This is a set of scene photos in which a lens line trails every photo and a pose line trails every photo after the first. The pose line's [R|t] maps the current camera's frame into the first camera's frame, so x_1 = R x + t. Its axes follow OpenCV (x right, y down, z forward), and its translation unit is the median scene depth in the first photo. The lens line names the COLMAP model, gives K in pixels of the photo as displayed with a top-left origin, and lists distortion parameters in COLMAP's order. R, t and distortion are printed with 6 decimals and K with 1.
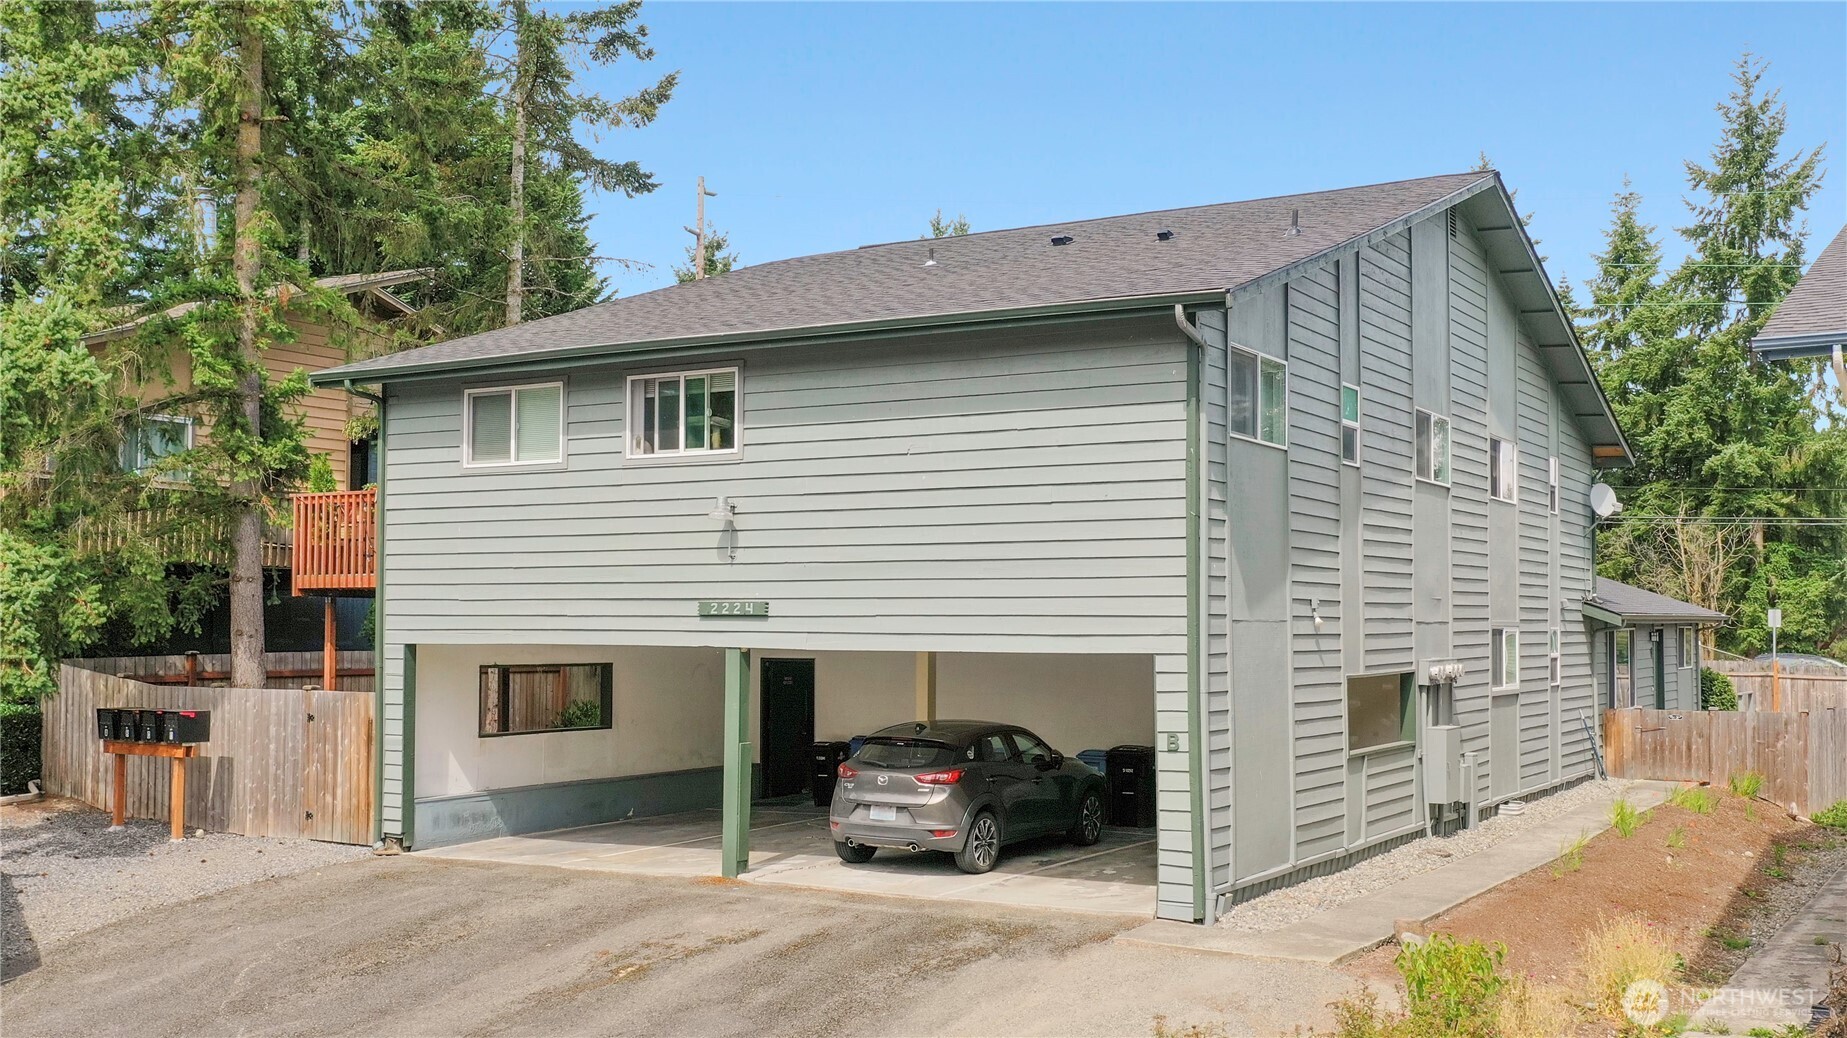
lens RADIAL K [[1474.0, 0, 923.5], [0, 1474.0, 519.0], [0, 0, 1]] dist [0.000490, 0.005047]
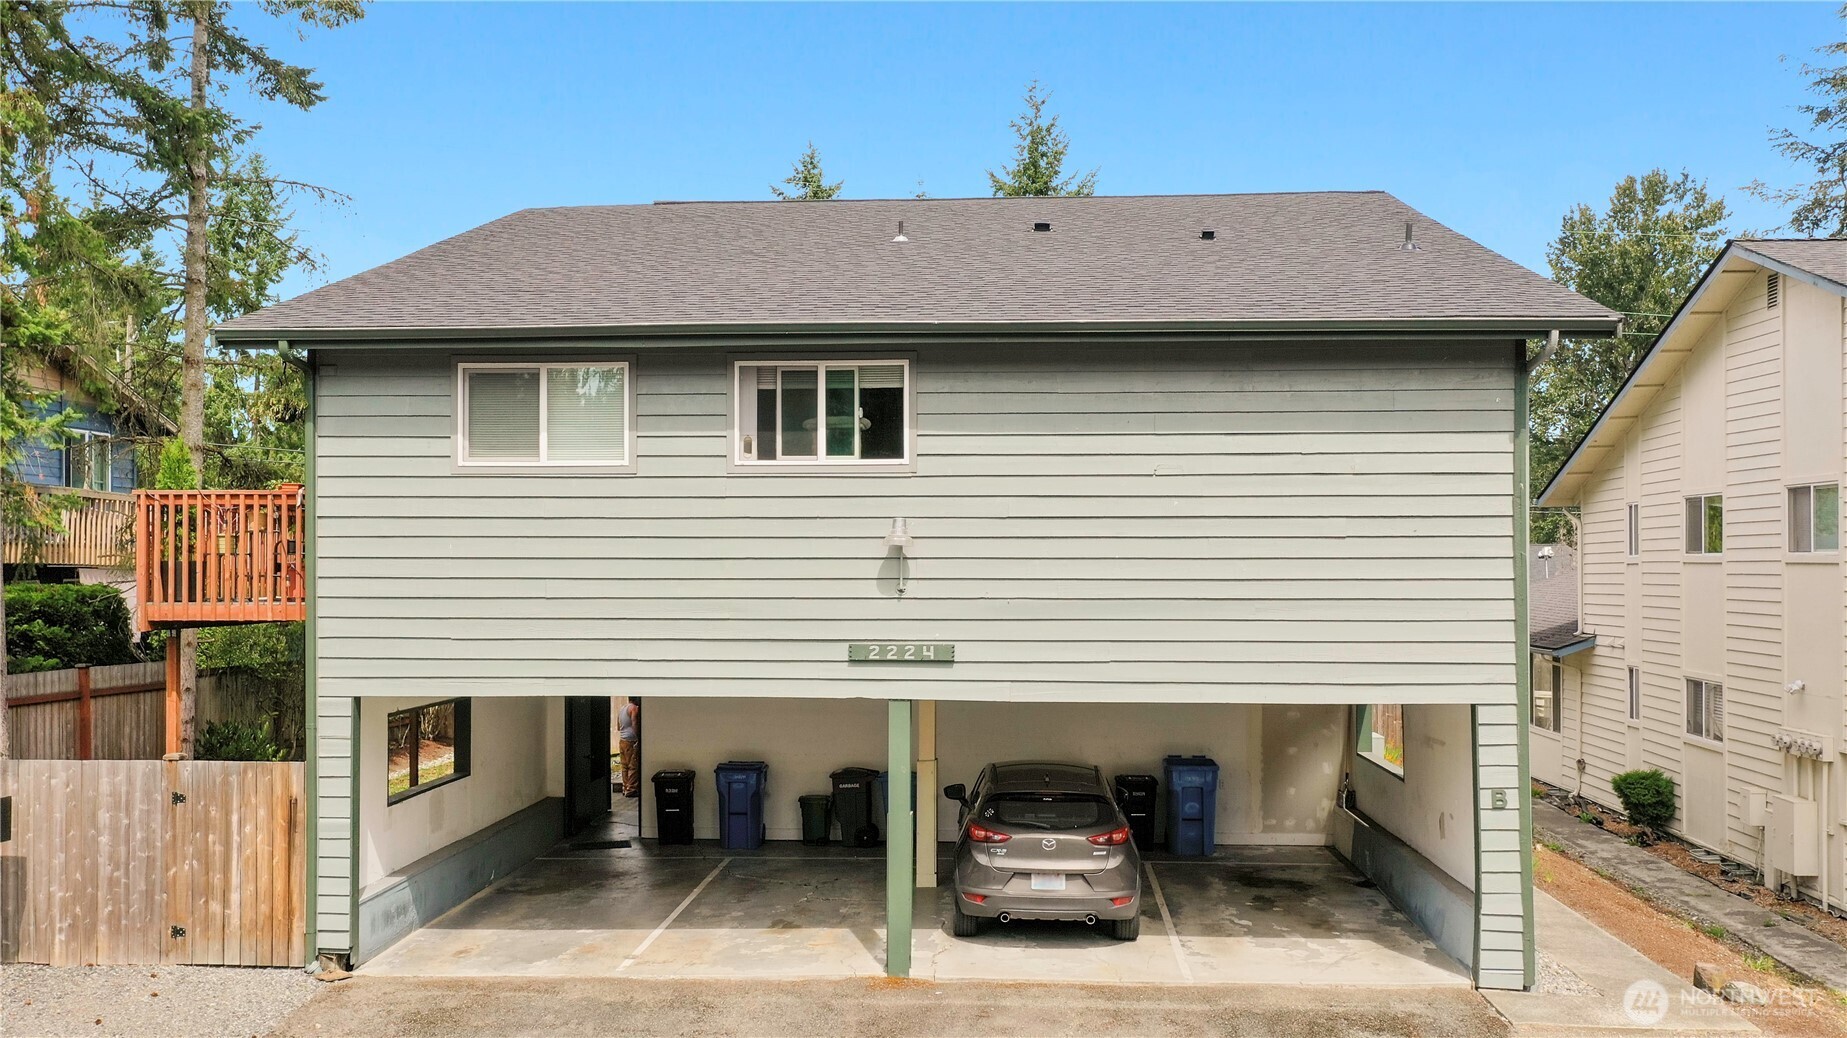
lens RADIAL K [[1474.0, 0, 923.5], [0, 1474.0, 519.0], [0, 0, 1]] dist [0.000490, 0.005047]
pose [[0.927056, 0.010219, 0.374784, -0.407279], [-0.018631, 0.999649, 0.018830, -0.028373], [-0.374460, -0.024439, 0.926921, 0.218334]]
